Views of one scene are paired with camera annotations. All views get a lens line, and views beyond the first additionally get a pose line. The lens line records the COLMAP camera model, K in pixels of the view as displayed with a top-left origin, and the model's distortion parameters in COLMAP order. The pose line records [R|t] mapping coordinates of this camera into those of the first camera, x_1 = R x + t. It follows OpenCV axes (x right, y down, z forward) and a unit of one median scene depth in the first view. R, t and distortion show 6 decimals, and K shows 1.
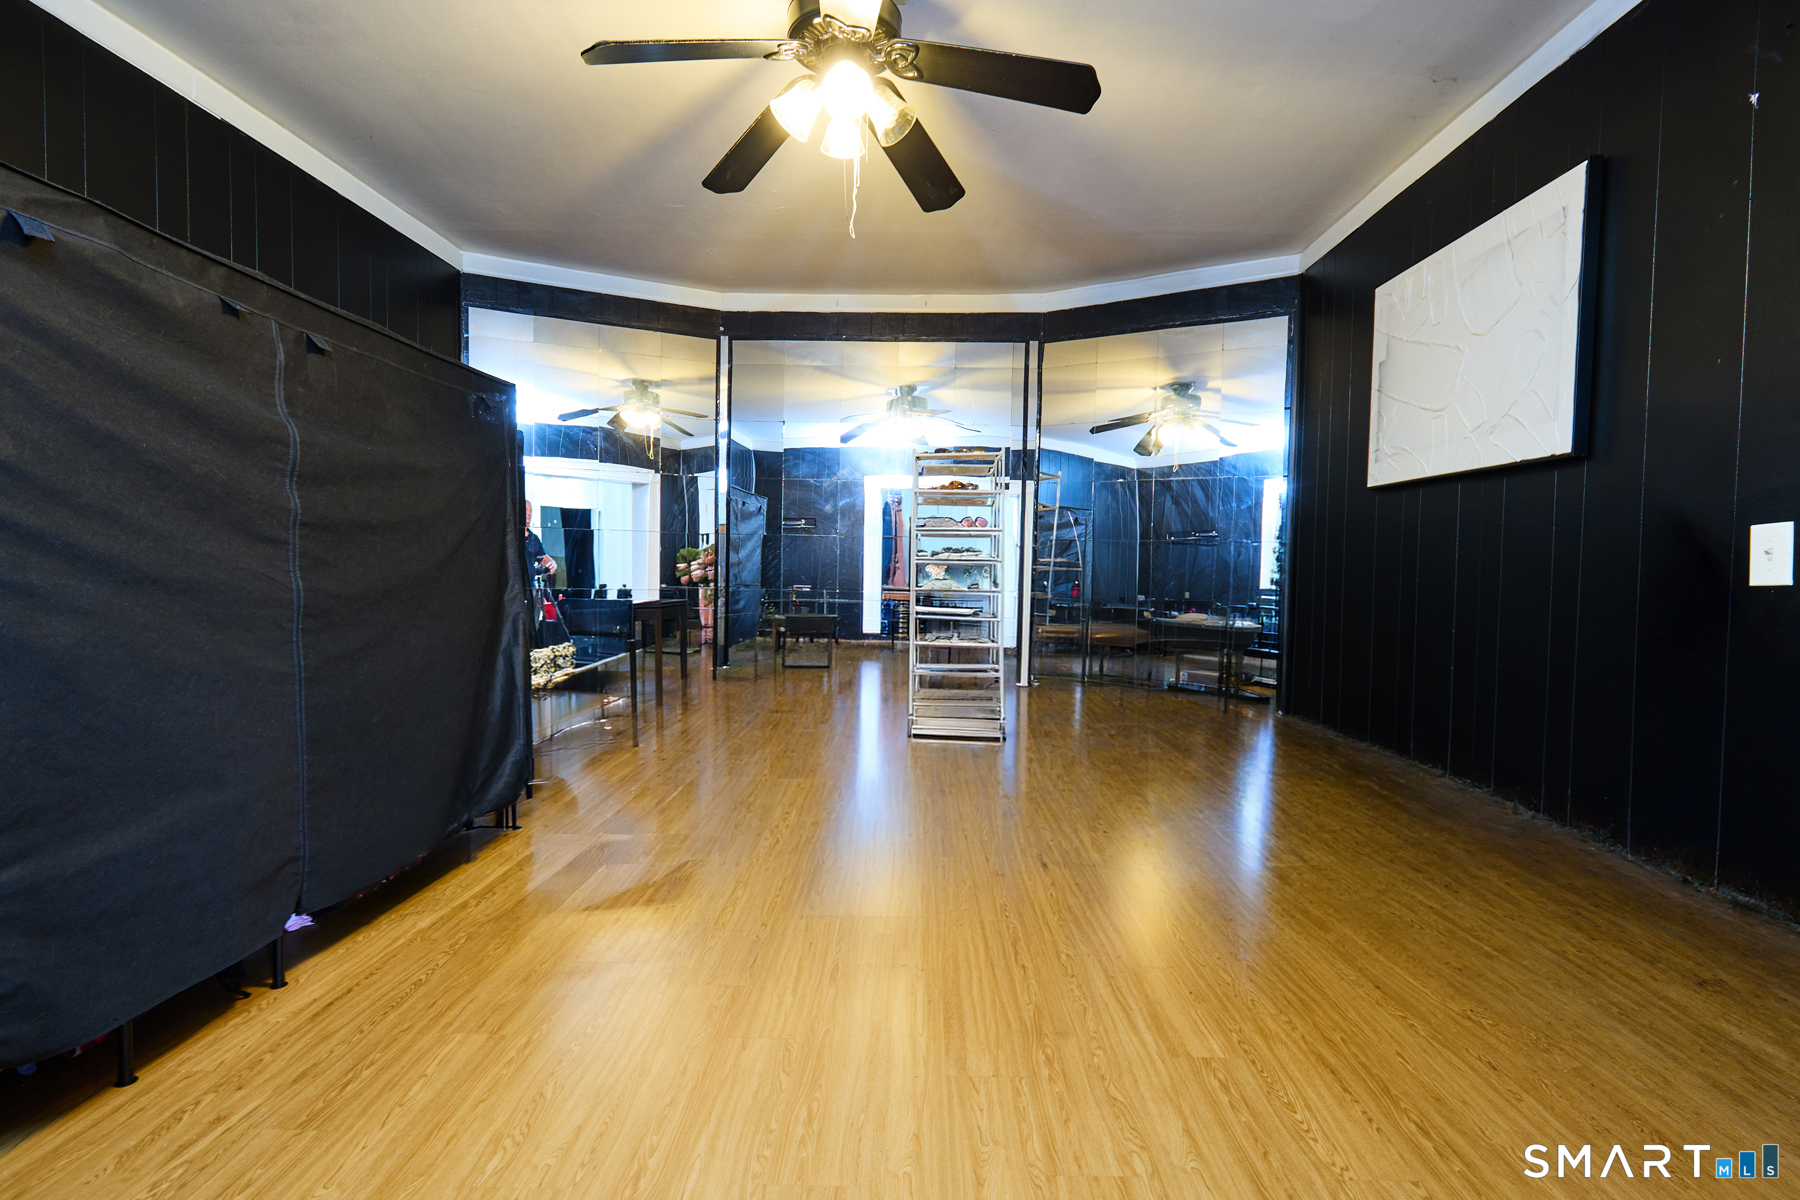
lens RADIAL K [[825.5, 0, 899.0], [0, 825.5, 597.4], [0, 0, 1]] dist [0.003614, -0.001822]
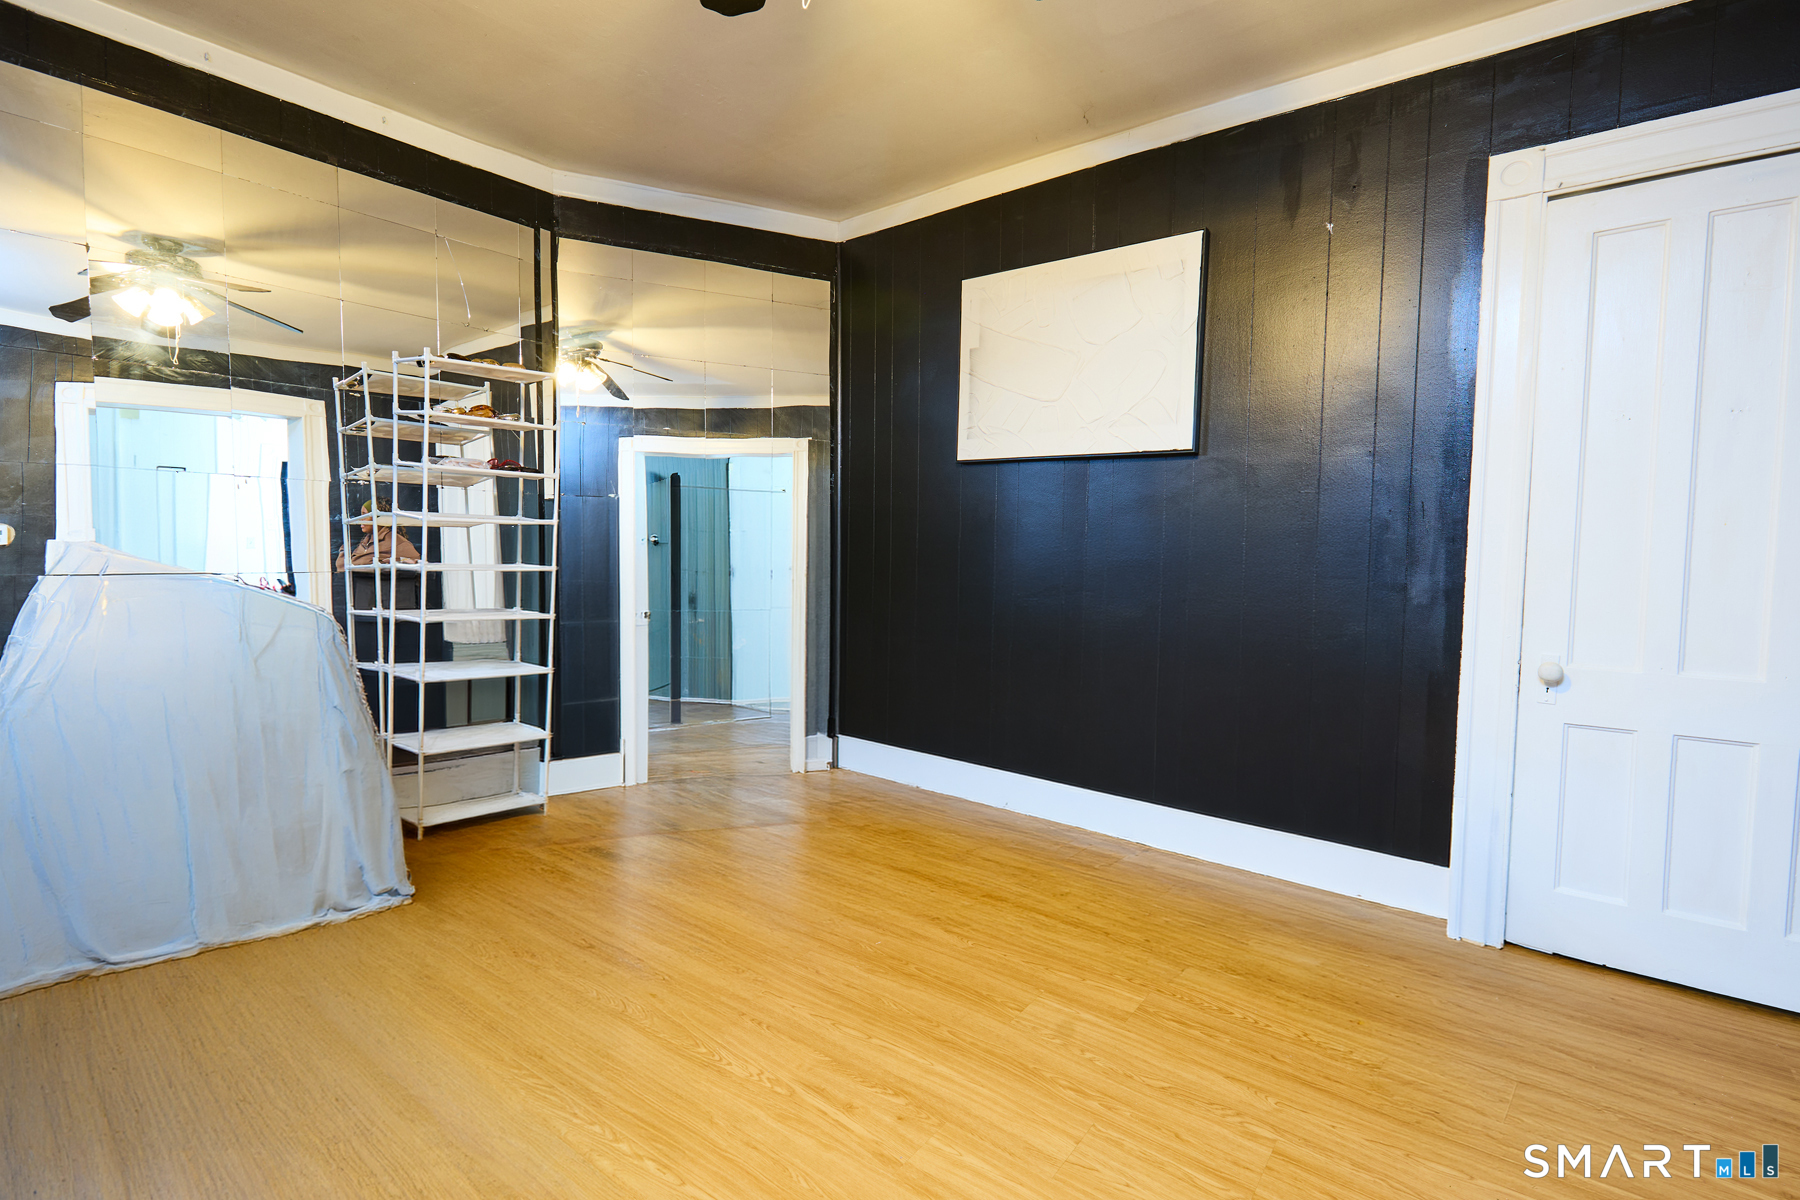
lens RADIAL K [[825.5, 0, 900.9], [0, 825.5, 596.7], [0, 0, 1]] dist [0.003614, -0.001822]
pose [[0.590528, -0.063980, 0.804477, -0.390955], [0.023709, 0.997798, 0.061951, -0.020690], [-0.806669, -0.017511, 0.590745, 0.404888]]
